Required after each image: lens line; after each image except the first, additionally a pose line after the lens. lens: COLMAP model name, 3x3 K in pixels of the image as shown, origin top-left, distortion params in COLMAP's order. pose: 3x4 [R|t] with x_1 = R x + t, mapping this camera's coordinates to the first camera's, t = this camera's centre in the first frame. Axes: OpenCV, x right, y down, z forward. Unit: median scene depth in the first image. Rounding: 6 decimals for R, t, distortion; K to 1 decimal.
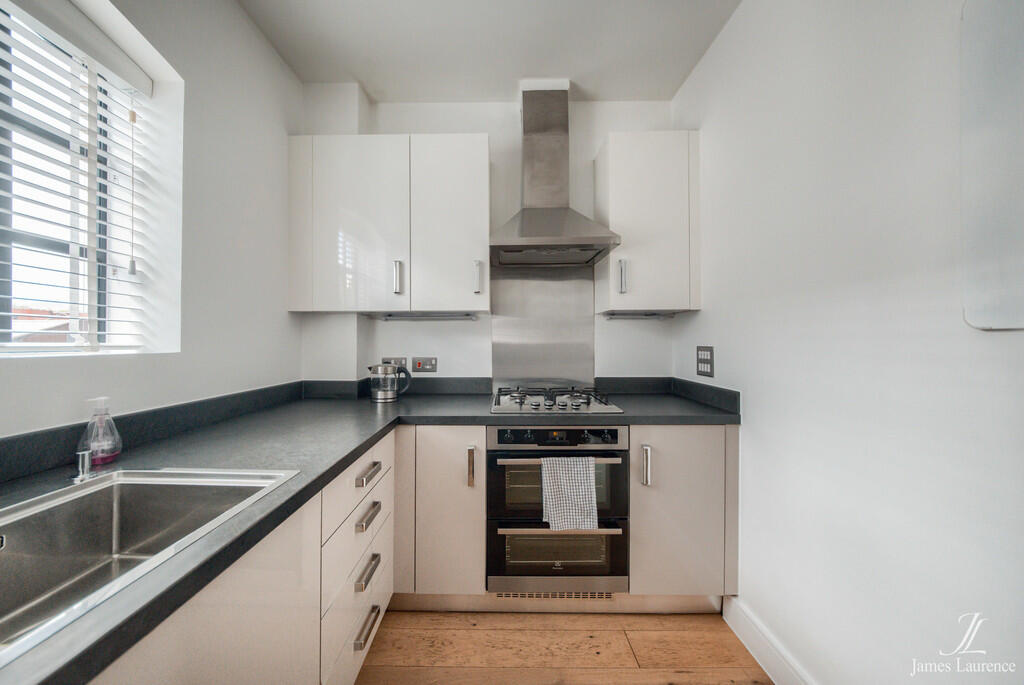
lens RADIAL K [[365.6, 0, 498.8], [0, 365.6, 338.9], [0, 0, 1]] dist [-0.009396, 0.000020]
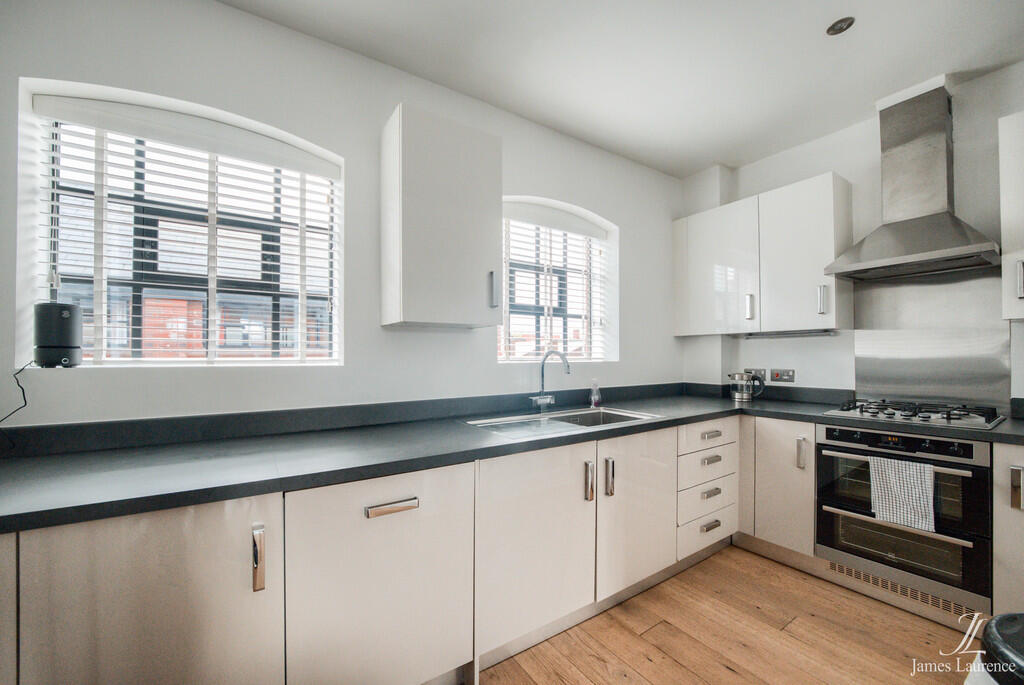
lens RADIAL K [[396.2, 0, 497.3], [0, 396.2, 353.2], [0, 0, 1]] dist [-0.016918, -0.000150]
pose [[0.544618, -0.008087, -0.838645, 0.499580], [0.009595, 0.999948, -0.003412, -0.007709], [0.838630, -0.006188, 0.544667, -0.640592]]
